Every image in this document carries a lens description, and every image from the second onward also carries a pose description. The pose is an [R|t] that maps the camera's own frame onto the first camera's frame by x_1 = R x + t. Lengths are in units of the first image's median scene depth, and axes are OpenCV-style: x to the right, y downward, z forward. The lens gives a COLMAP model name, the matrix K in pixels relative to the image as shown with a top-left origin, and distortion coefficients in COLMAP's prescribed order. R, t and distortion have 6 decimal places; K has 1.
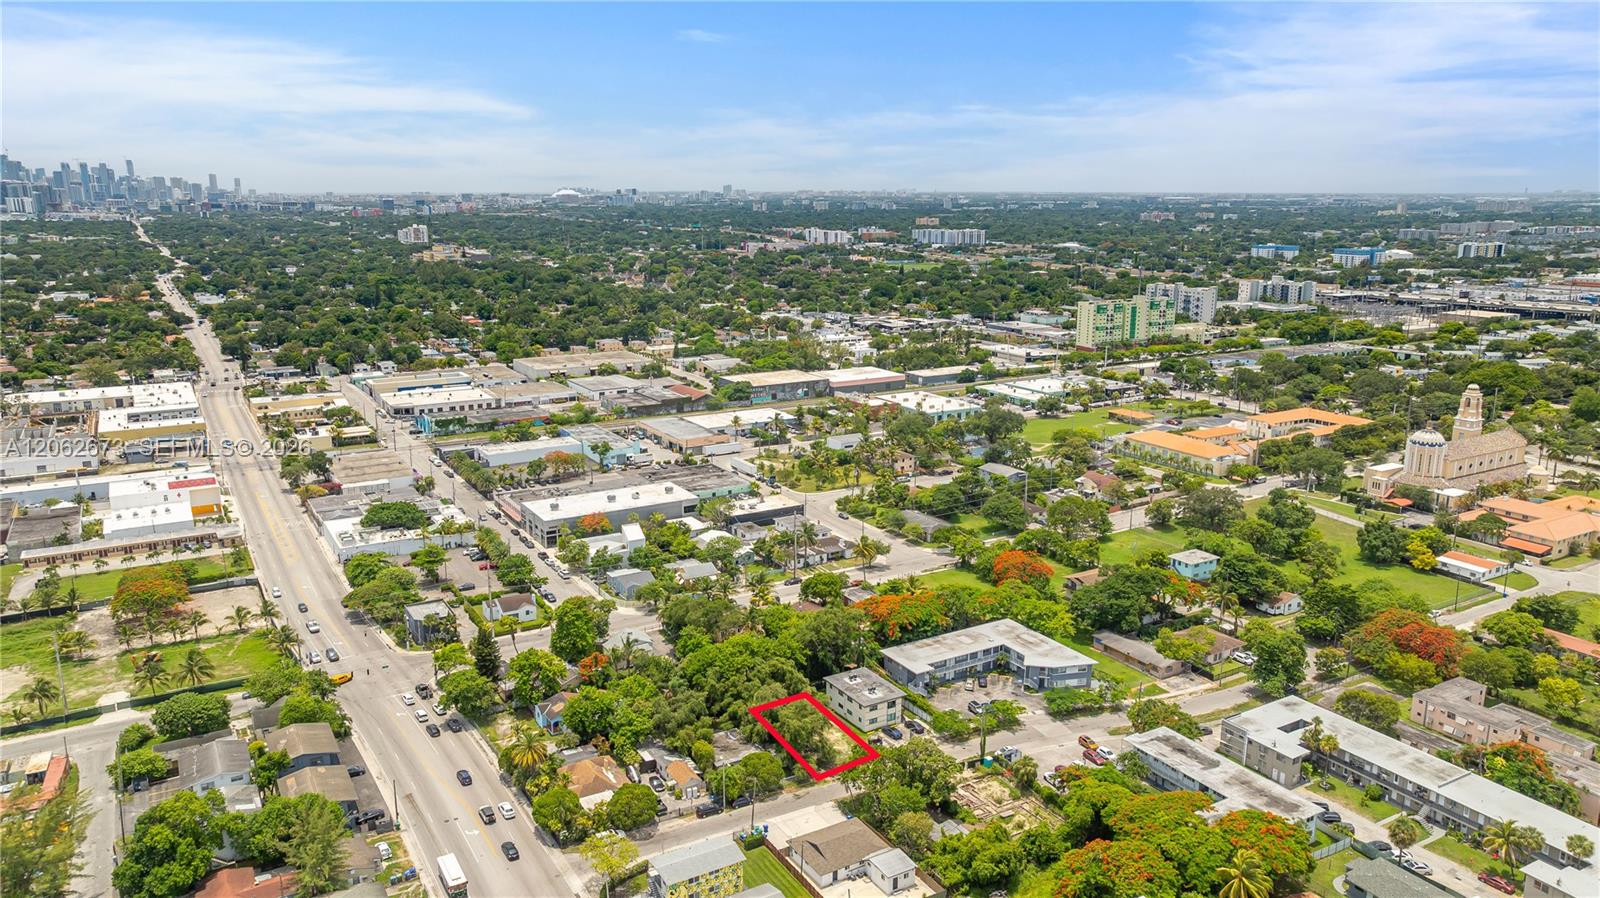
lens RADIAL K [[1126.5, 0, 800.0], [0, 1126.5, 449.0], [0, 0, 1]] dist [-0.025034, 0.050466]
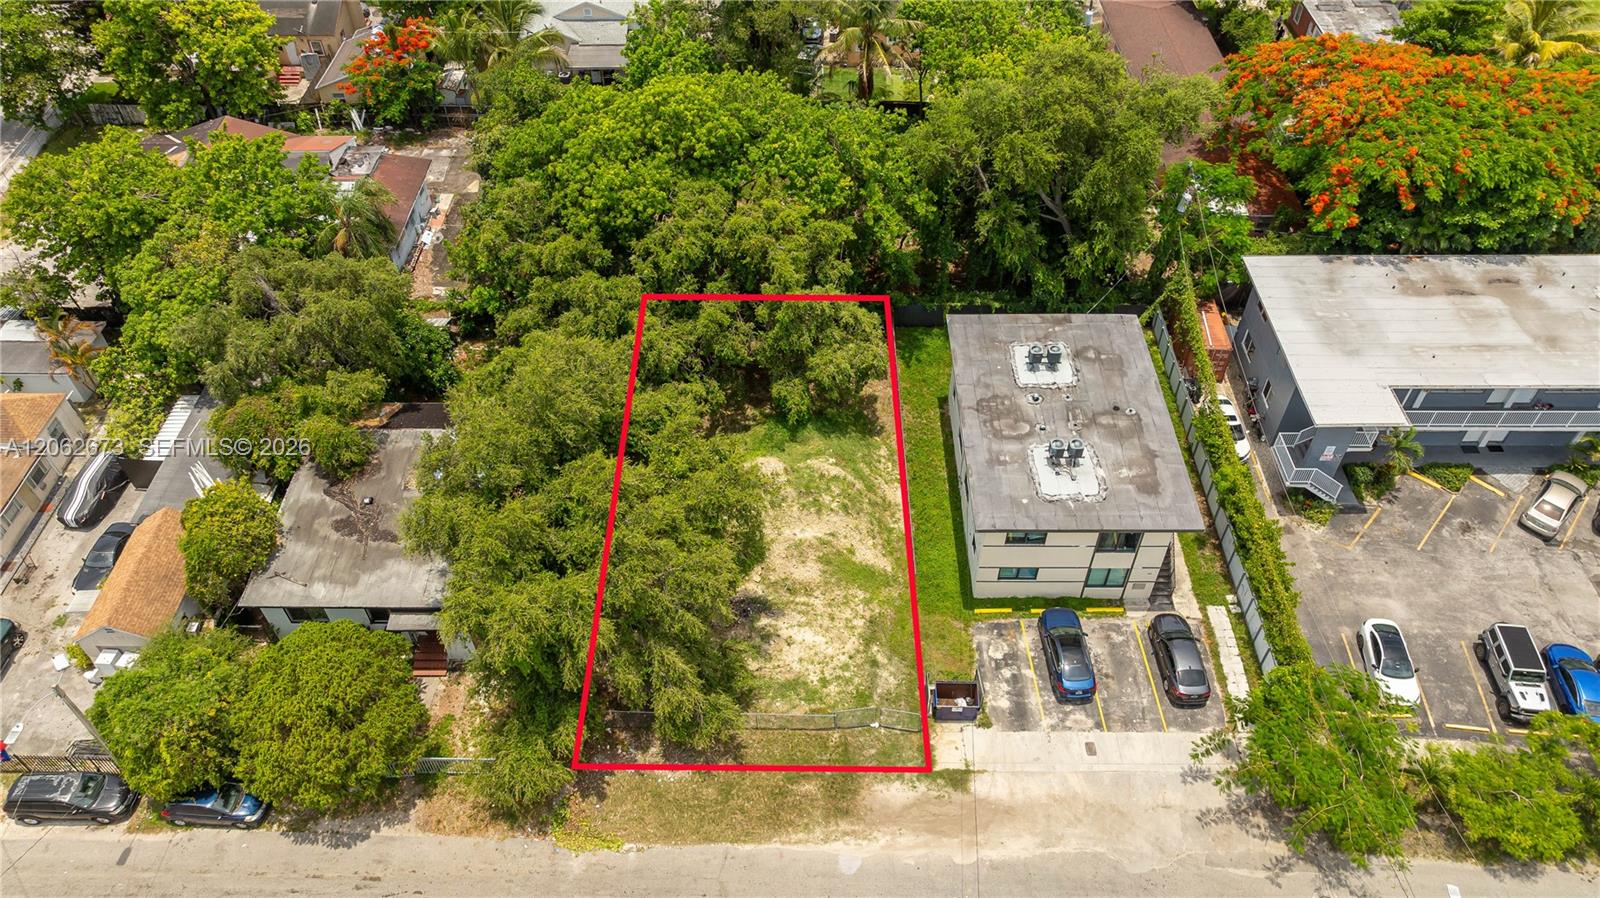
lens RADIAL K [[1126.5, 0, 800.0], [0, 1126.5, 449.0], [0, 0, 1]] dist [-0.025034, 0.050466]
pose [[0.857478, 0.367103, -0.360509, 0.062327], [-0.112426, 0.817420, 0.564965, 0.052900], [0.502087, -0.443915, 0.742191, 0.490943]]
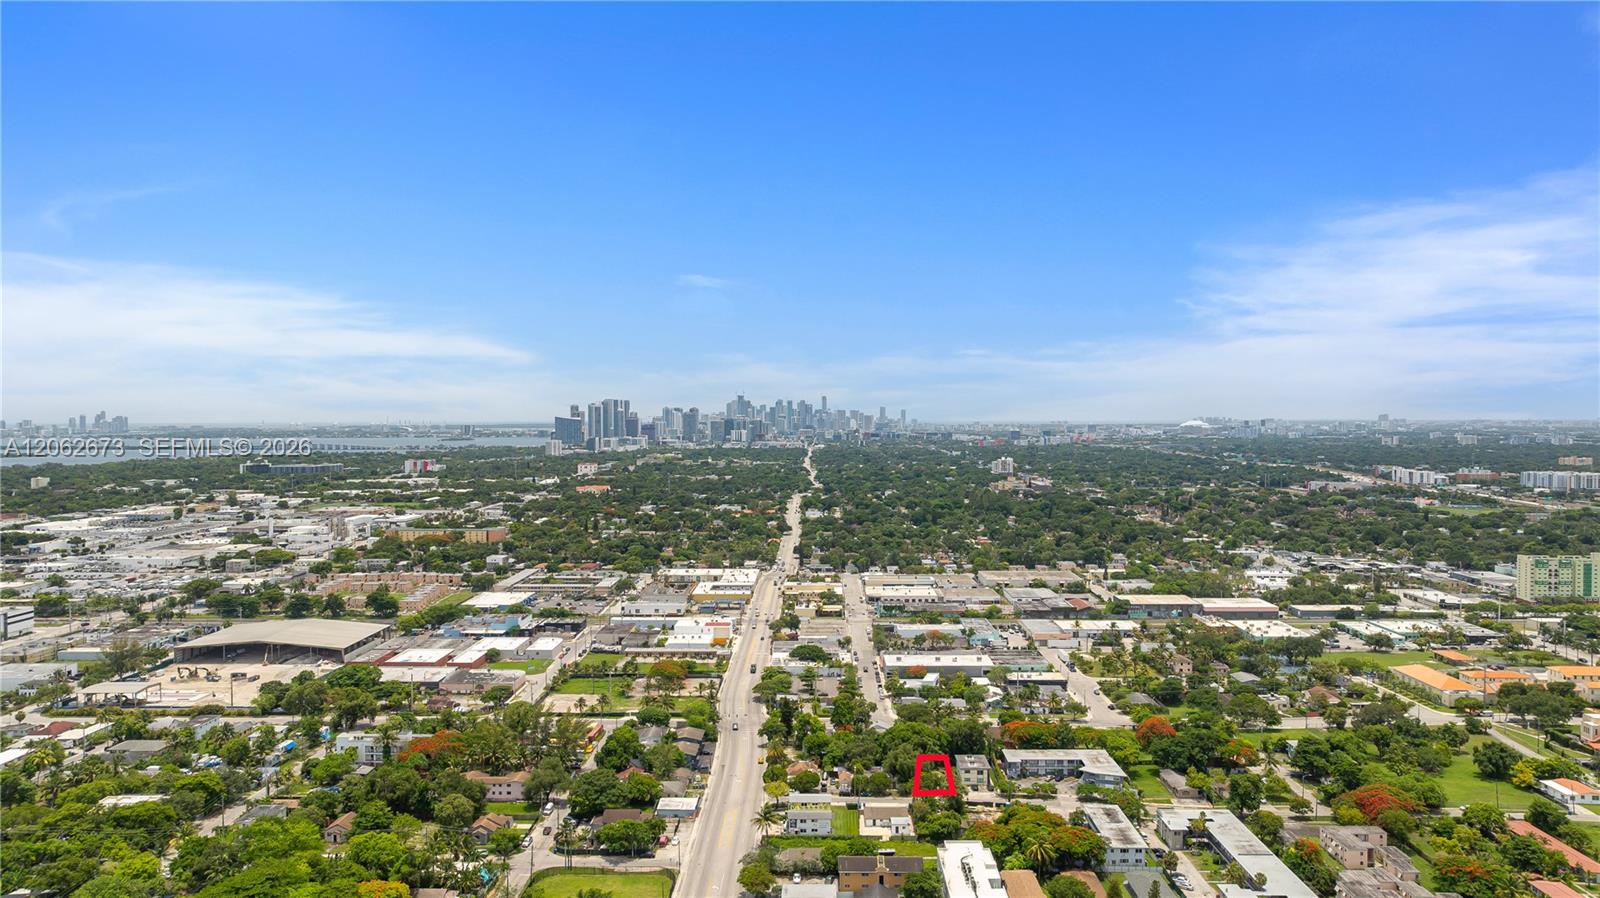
lens RADIAL K [[1126.5, 0, 800.0], [0, 1126.5, 449.0], [0, 0, 1]] dist [-0.025034, 0.050466]
pose [[0.850822, 0.013588, -0.525278, 0.450578], [-0.116920, 0.979499, -0.164044, 0.035762], [0.512281, 0.200988, 0.834968, -0.402786]]
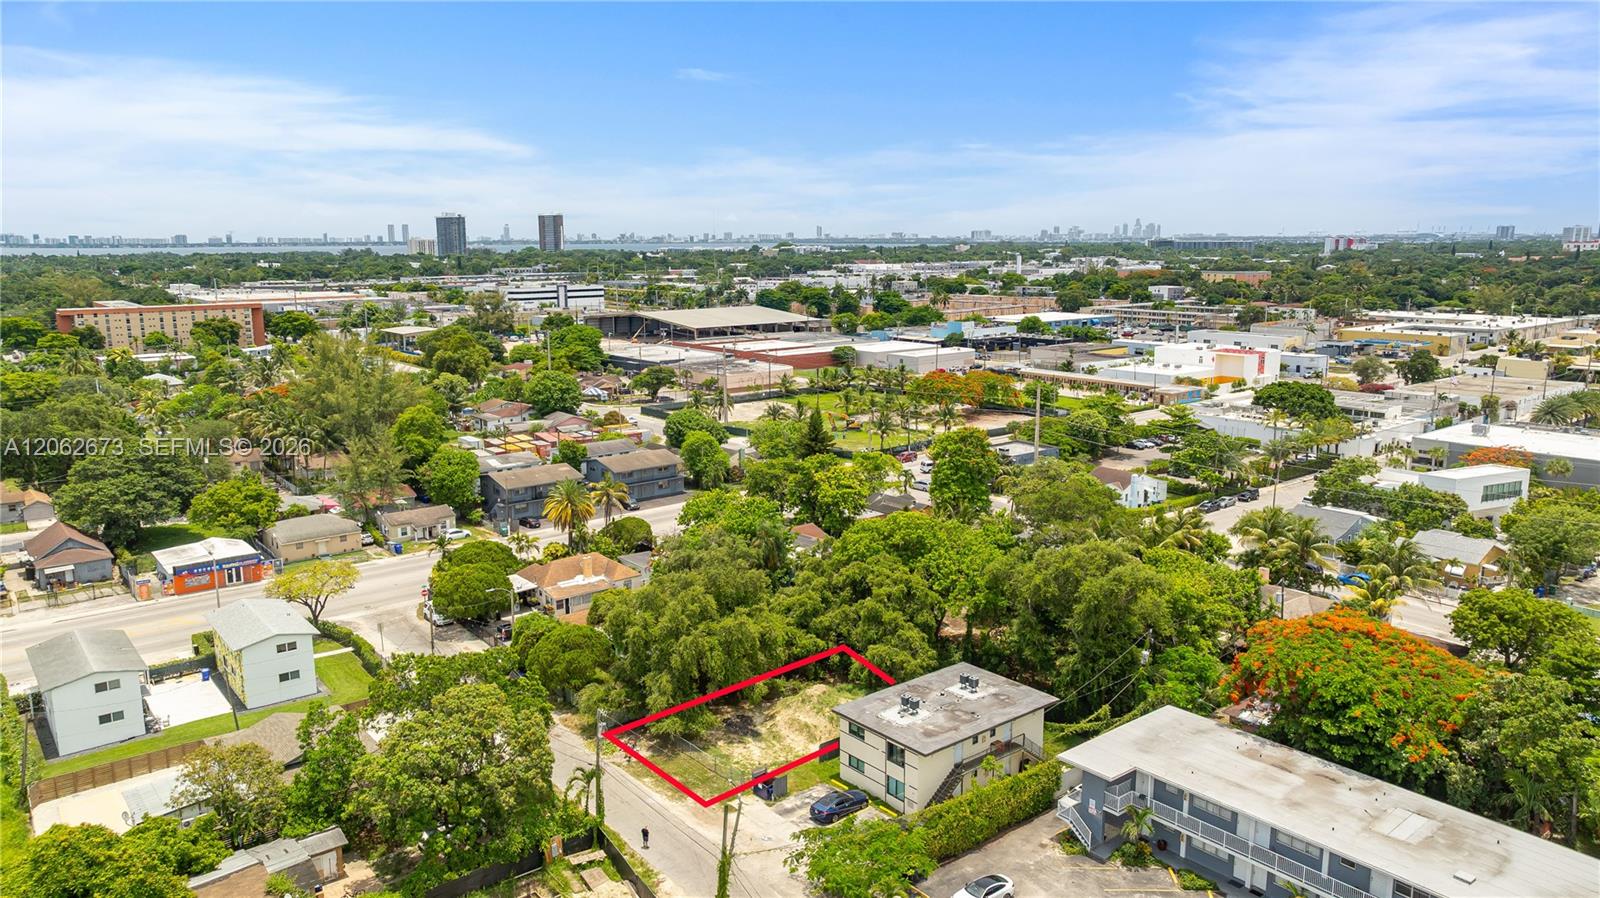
lens RADIAL K [[1126.5, 0, 800.0], [0, 1126.5, 449.0], [0, 0, 1]] dist [-0.025034, 0.050466]
pose [[0.147110, 0.183710, -0.971910, 0.259382], [-0.219900, 0.964084, 0.148947, 0.048625], [0.964366, 0.191812, 0.182224, 0.539558]]
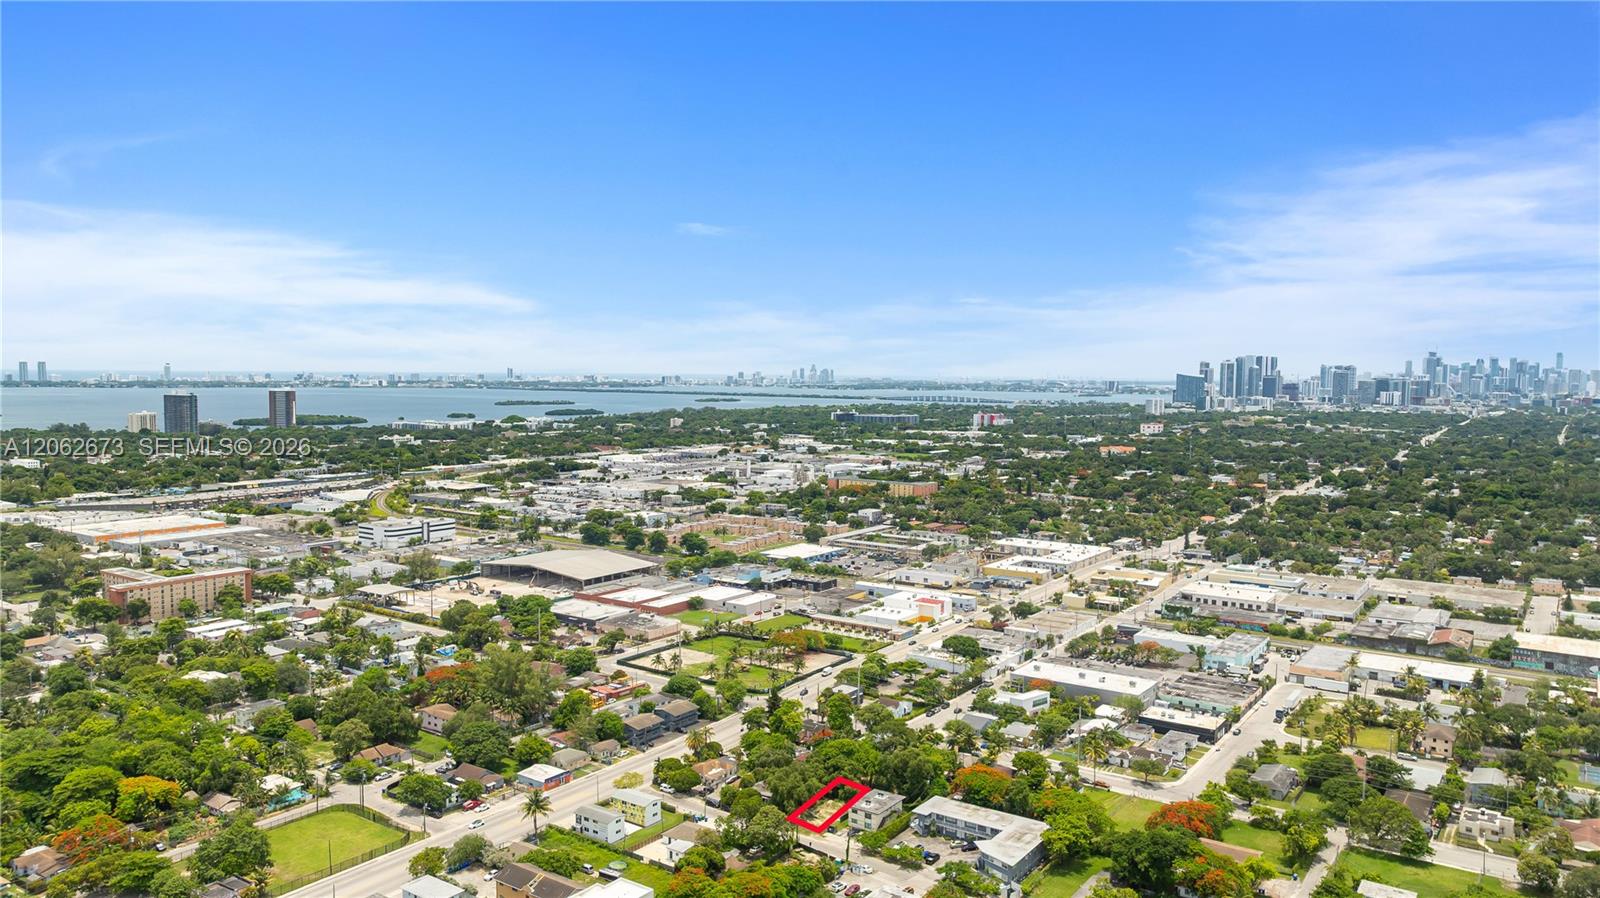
lens RADIAL K [[1126.5, 0, 800.0], [0, 1126.5, 449.0], [0, 0, 1]] dist [-0.025034, 0.050466]
pose [[0.412878, 0.067787, -0.908260, 0.771671], [-0.215452, 0.976192, -0.025083, -0.096252], [0.884936, 0.206043, 0.417653, 0.161028]]
